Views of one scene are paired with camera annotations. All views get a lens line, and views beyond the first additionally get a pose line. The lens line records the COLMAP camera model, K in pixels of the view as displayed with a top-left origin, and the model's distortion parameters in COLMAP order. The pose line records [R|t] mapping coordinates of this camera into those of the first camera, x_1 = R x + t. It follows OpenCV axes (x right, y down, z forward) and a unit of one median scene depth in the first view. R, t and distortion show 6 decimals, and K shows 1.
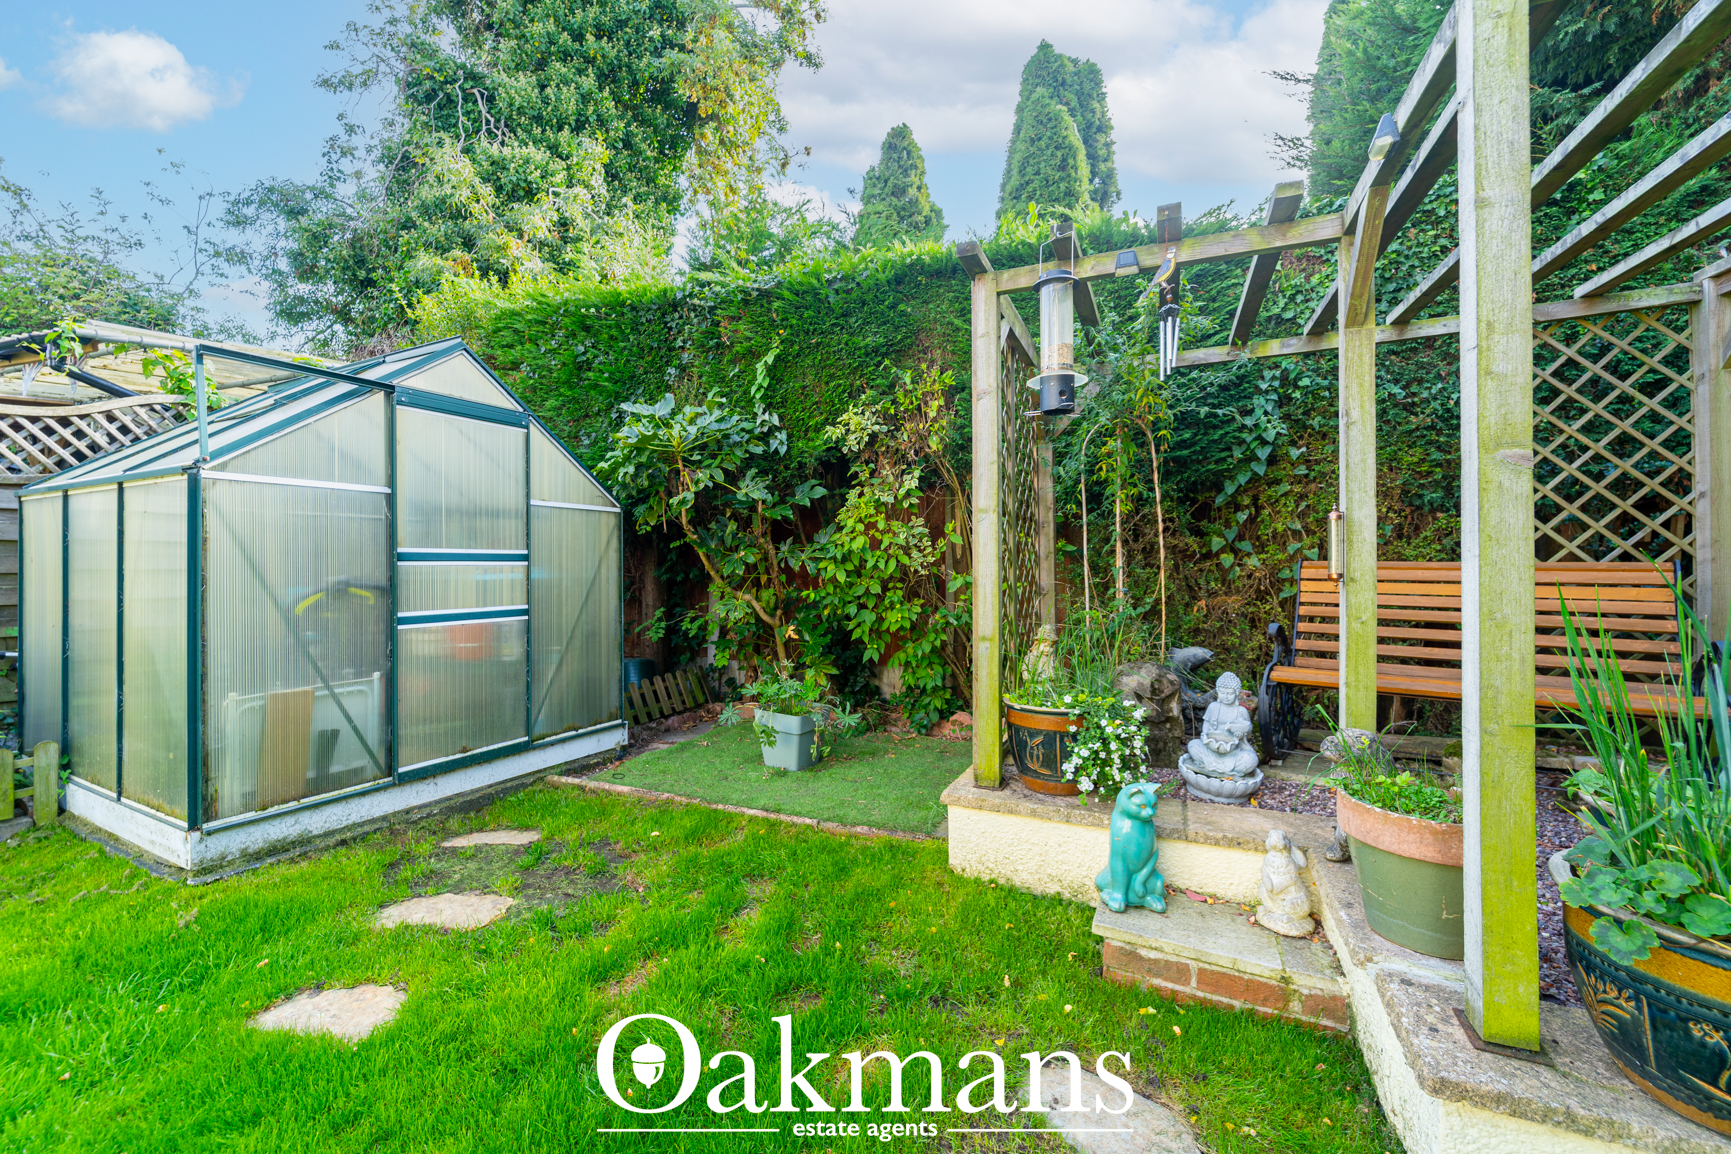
lens RADIAL K [[703.4, 0, 843.7], [0, 703.4, 567.6], [0, 0, 1]] dist [0.001297, 0.000003]
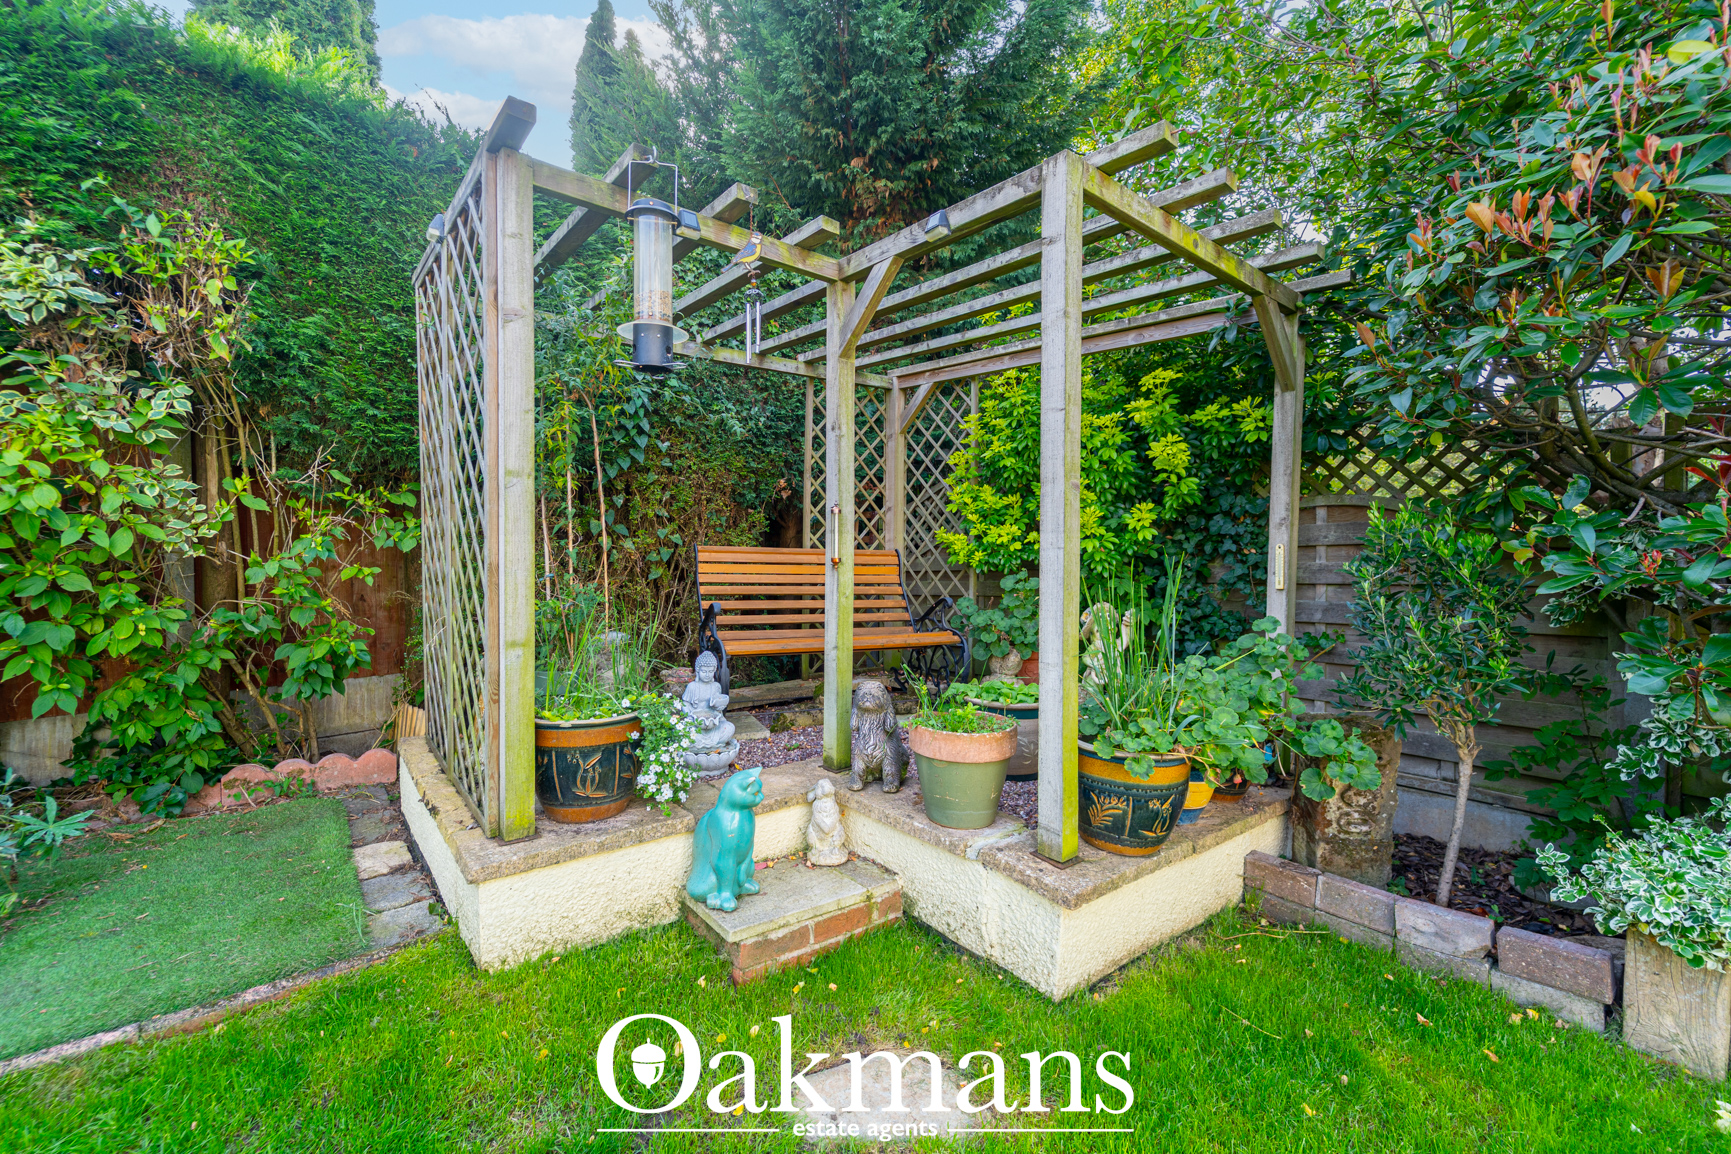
lens RADIAL K [[717.0, 0, 864.4], [0, 717.0, 568.8], [0, 0, 1]] dist [-0.000365, -0.000295]
pose [[0.442967, -0.014523, 0.896420, -0.213996], [-0.011327, 0.999698, 0.021794, -0.000181], [-0.896466, -0.019807, 0.442669, 0.221460]]
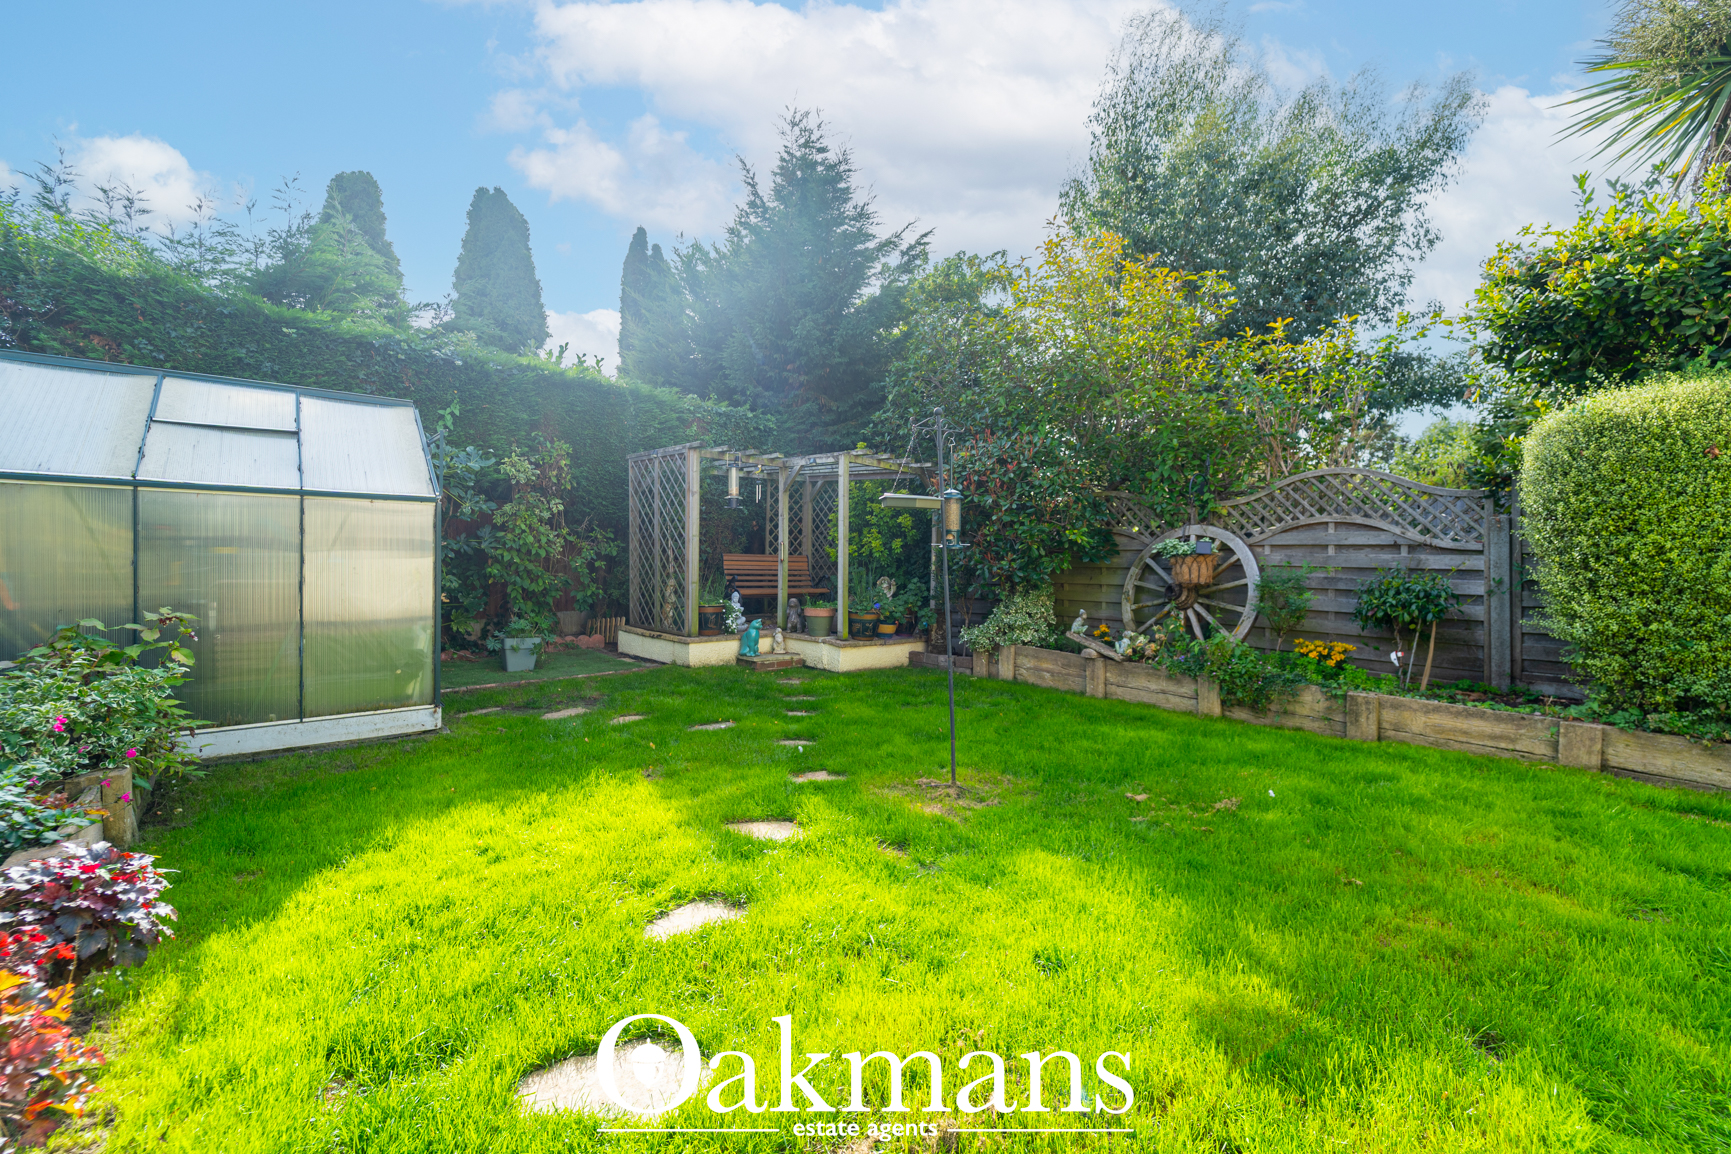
lens RADIAL K [[703.4, 0, 843.7], [0, 703.4, 567.6], [0, 0, 1]] dist [0.001297, 0.000003]
pose [[0.384728, -0.013289, 0.922934, -1.411388], [-0.015675, 0.999658, 0.020928, -0.015933], [-0.922897, -0.022519, 0.384388, -0.392175]]
